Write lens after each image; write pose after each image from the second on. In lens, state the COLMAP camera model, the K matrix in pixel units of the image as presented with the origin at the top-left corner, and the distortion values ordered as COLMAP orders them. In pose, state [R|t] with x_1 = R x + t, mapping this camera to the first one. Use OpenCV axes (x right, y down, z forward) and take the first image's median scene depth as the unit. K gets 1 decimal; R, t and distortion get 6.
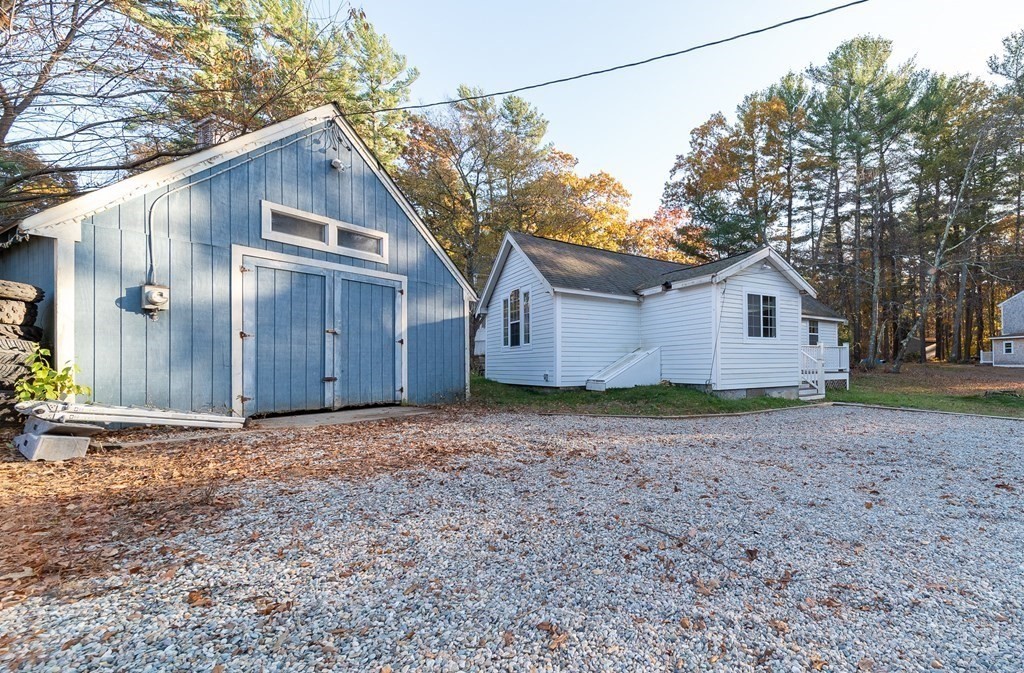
lens RADIAL K [[460.6, 0, 636.1], [0, 460.6, 361.9], [0, 0, 1]] dist [0.002763, 0.000361]
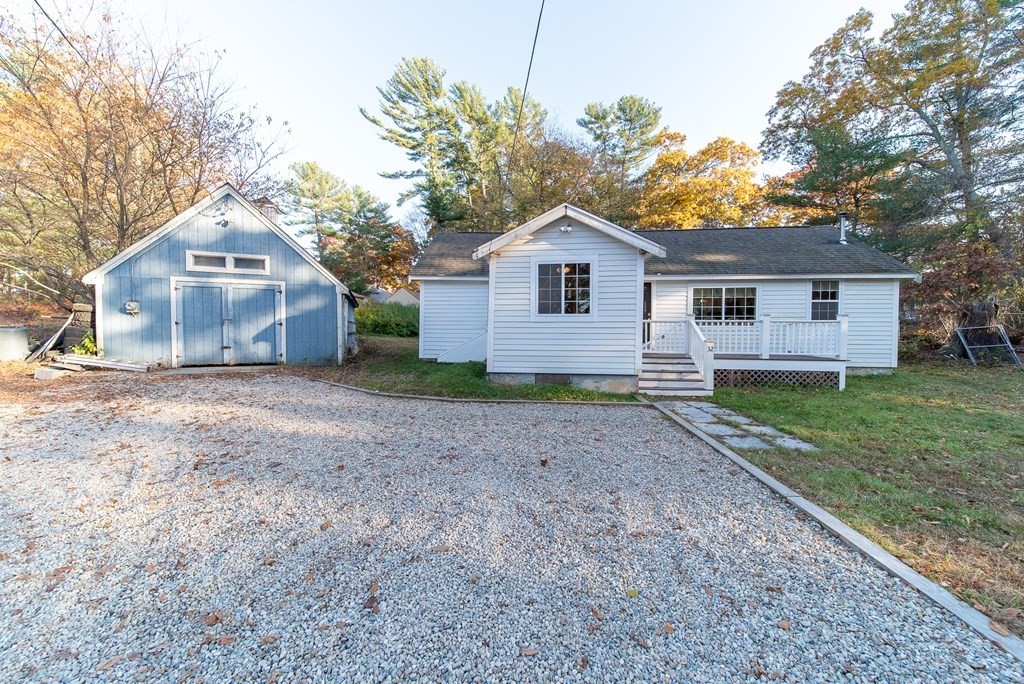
lens RADIAL K [[371.5, 0, 509.1], [0, 371.5, 340.7], [0, 0, 1]] dist [0.010536, -0.000086]
pose [[0.732676, 0.030471, -0.679895, 0.702306], [-0.007587, 0.999301, 0.036609, -0.030941], [0.680535, -0.021664, 0.732395, 0.464627]]
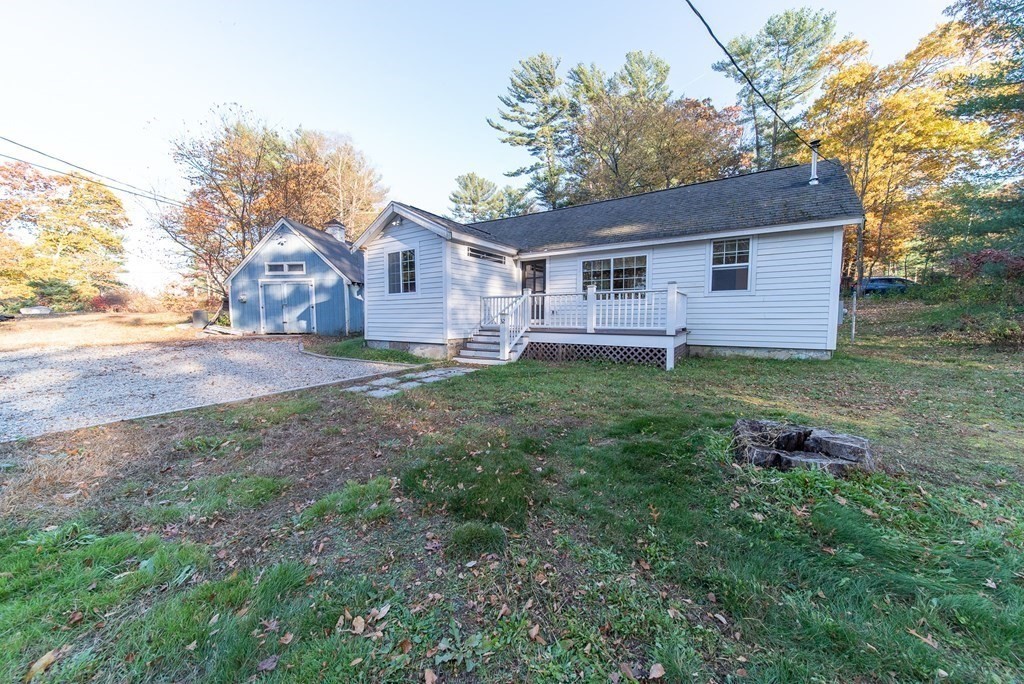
lens RADIAL K [[363.6, 0, 504.3], [0, 363.6, 342.4], [0, 0, 1]] dist [0.006680, -0.000119]
pose [[0.331630, 0.075291, -0.940400, 1.187935], [0.005334, 0.996645, 0.081676, -0.009434], [0.943395, -0.032103, 0.330115, 1.001569]]
